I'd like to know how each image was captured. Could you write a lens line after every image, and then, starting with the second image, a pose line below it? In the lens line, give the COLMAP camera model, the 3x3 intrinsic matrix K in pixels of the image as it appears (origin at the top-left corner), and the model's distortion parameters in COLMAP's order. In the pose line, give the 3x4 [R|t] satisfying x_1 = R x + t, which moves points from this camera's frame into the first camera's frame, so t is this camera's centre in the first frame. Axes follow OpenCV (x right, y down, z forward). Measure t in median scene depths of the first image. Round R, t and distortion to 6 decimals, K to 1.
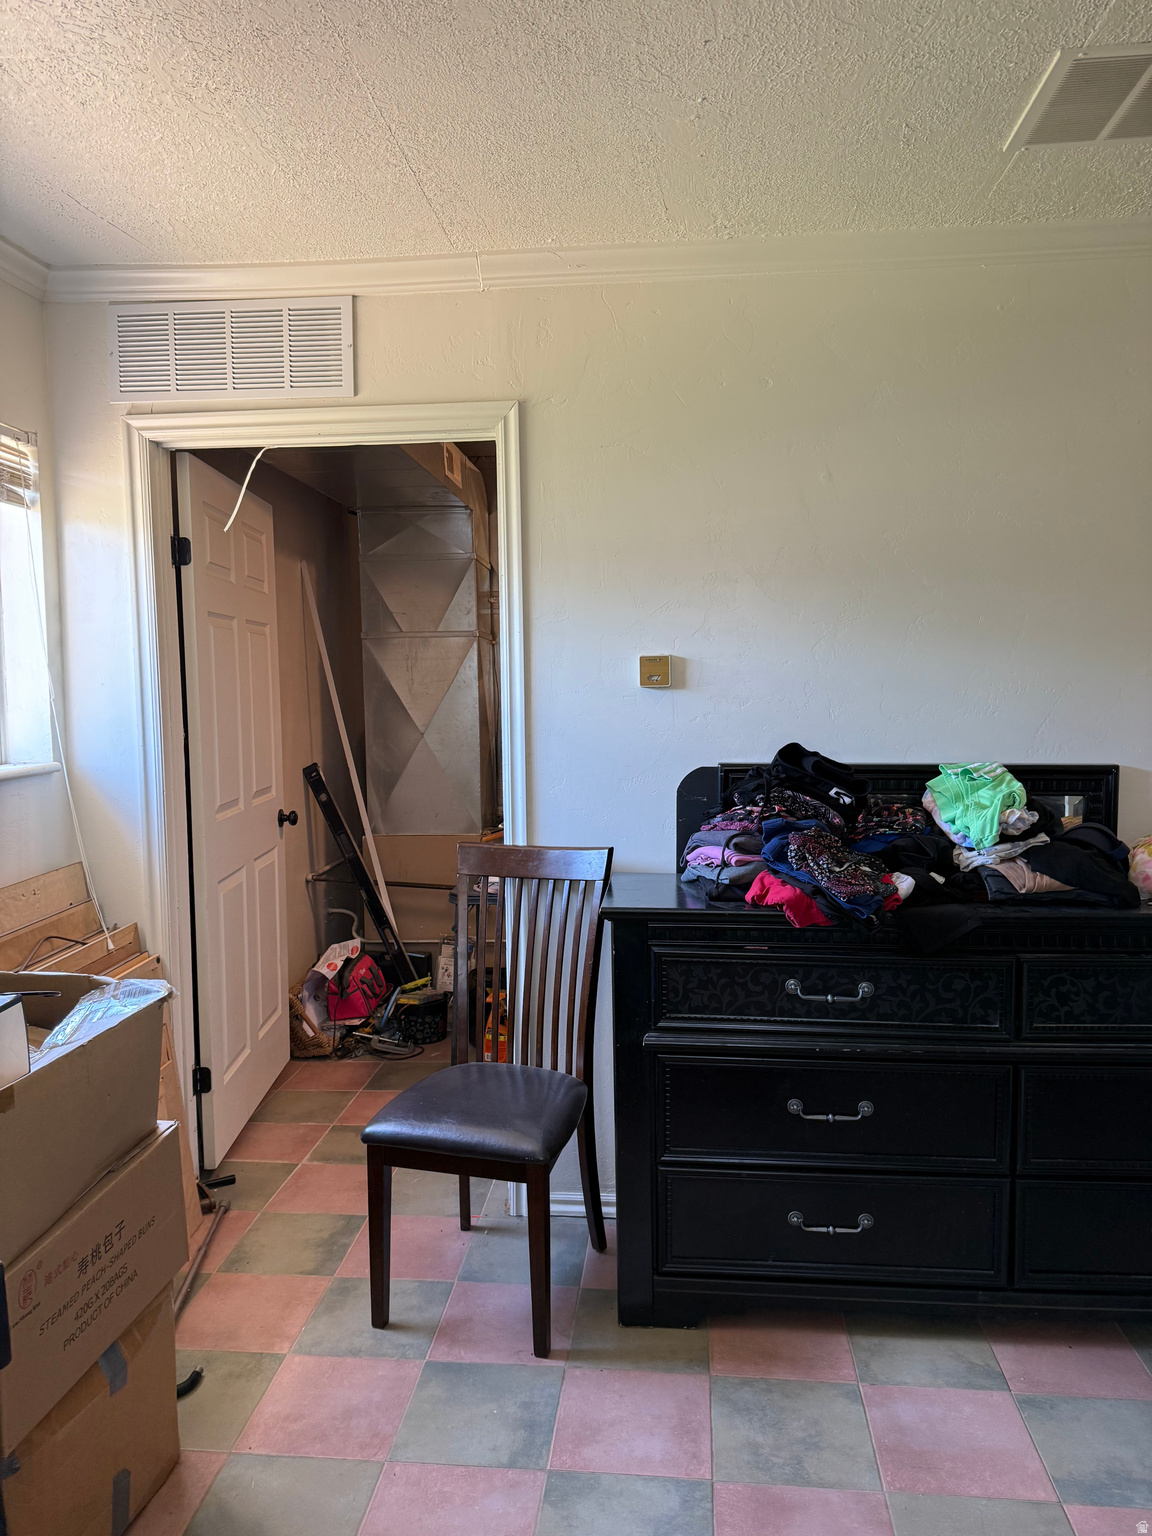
lens RADIAL K [[1064.1, 0, 576.0], [0, 1064.1, 768.0], [0, 0, 1]] dist [0.006256, -0.020230]
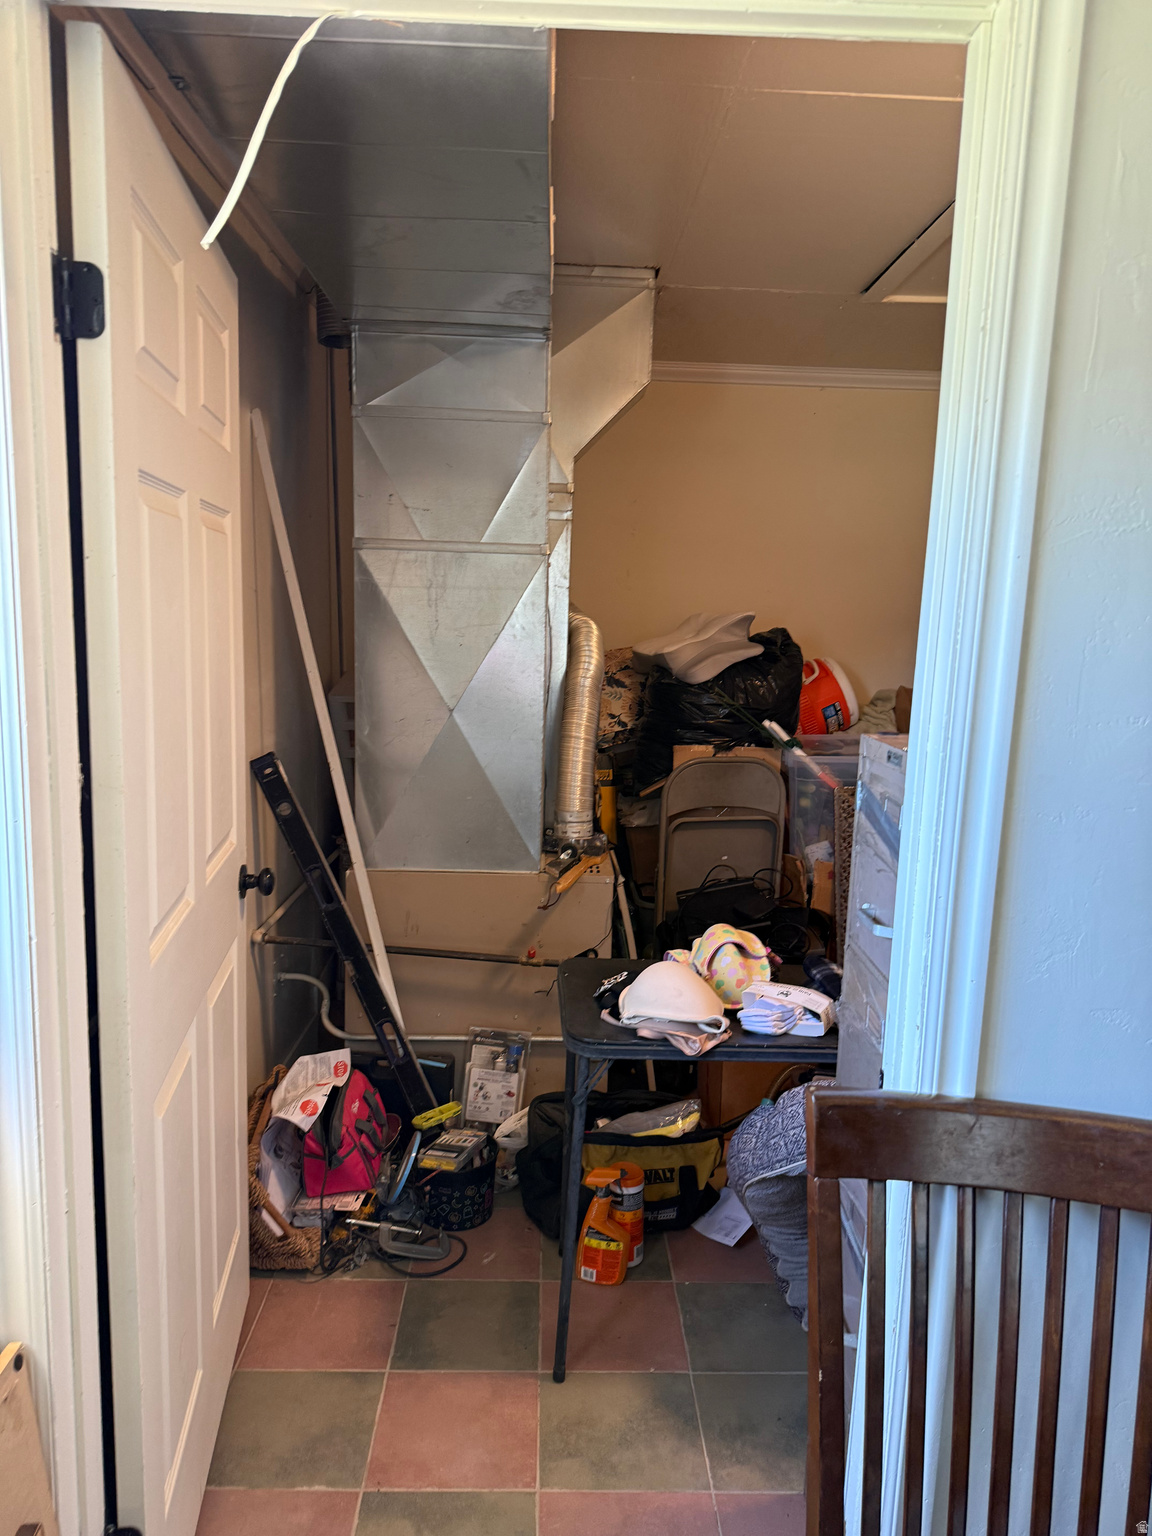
lens RADIAL K [[1097.4, 0, 576.0], [0, 1097.4, 768.0], [0, 0, 1]] dist [0.005576, -0.000652]
pose [[0.992449, 0.027739, 0.119477, -0.158952], [-0.035987, 0.997074, 0.067439, -0.047285], [-0.117257, -0.071230, 0.990544, 0.389191]]
